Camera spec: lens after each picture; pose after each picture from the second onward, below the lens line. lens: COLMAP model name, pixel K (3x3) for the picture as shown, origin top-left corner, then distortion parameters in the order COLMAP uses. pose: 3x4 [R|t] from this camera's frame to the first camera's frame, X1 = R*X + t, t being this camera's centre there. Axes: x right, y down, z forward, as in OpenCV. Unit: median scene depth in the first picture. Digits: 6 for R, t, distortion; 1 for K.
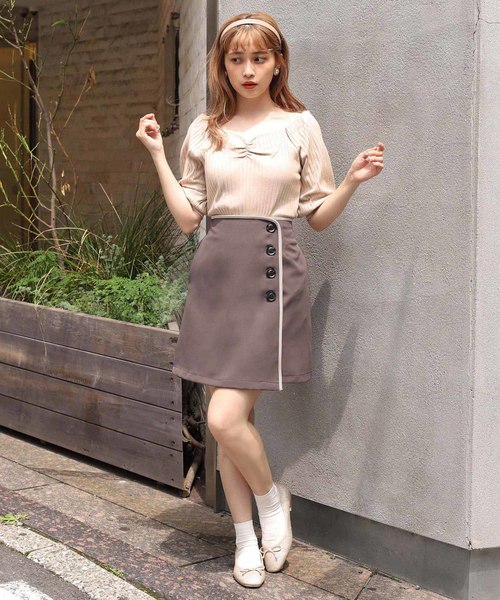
lens RADIAL K [[1155.1, 0, 240.4], [0, 1155.1, 281.9], [0, 0, 1]] dist [-0.104164, 0.000000]
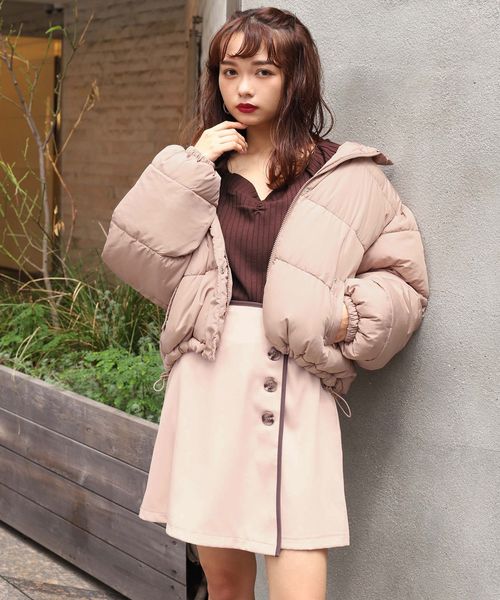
lens RADIAL K [[1256.9, 0, 226.6], [0, 1256.9, 350.1], [0, 0, 1]] dist [-0.108902, 0.000000]
pose [[0.999330, 0.020032, -0.030634, 0.000462], [-0.019028, 0.999283, 0.032719, -0.036392], [0.031268, -0.032114, 0.998995, 0.131069]]
